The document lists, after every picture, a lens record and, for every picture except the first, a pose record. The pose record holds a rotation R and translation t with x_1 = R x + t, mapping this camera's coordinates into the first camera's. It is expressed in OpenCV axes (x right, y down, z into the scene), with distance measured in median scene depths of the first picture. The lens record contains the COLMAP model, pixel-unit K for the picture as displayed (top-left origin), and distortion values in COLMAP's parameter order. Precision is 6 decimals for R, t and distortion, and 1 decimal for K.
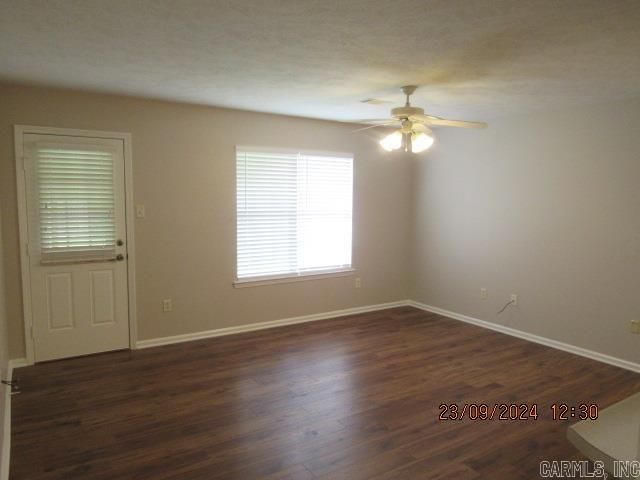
lens RADIAL K [[458.0, 0, 316.5], [0, 458.0, 241.3], [0, 0, 1]] dist [-0.021218, 0.000518]
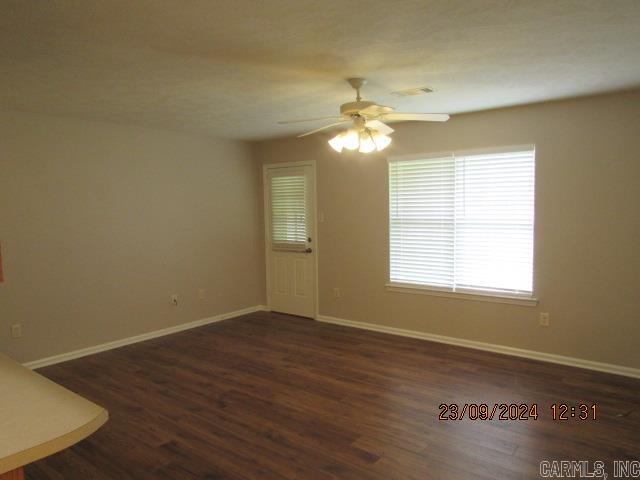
lens RADIAL K [[458.0, 0, 316.5], [0, 458.0, 241.3], [0, 0, 1]] dist [-0.021218, 0.000518]
pose [[0.329472, 0.057002, -0.942443, 0.878436], [-0.073721, 0.996682, 0.034510, -0.042039], [0.941283, 0.058108, 0.332581, 0.553569]]
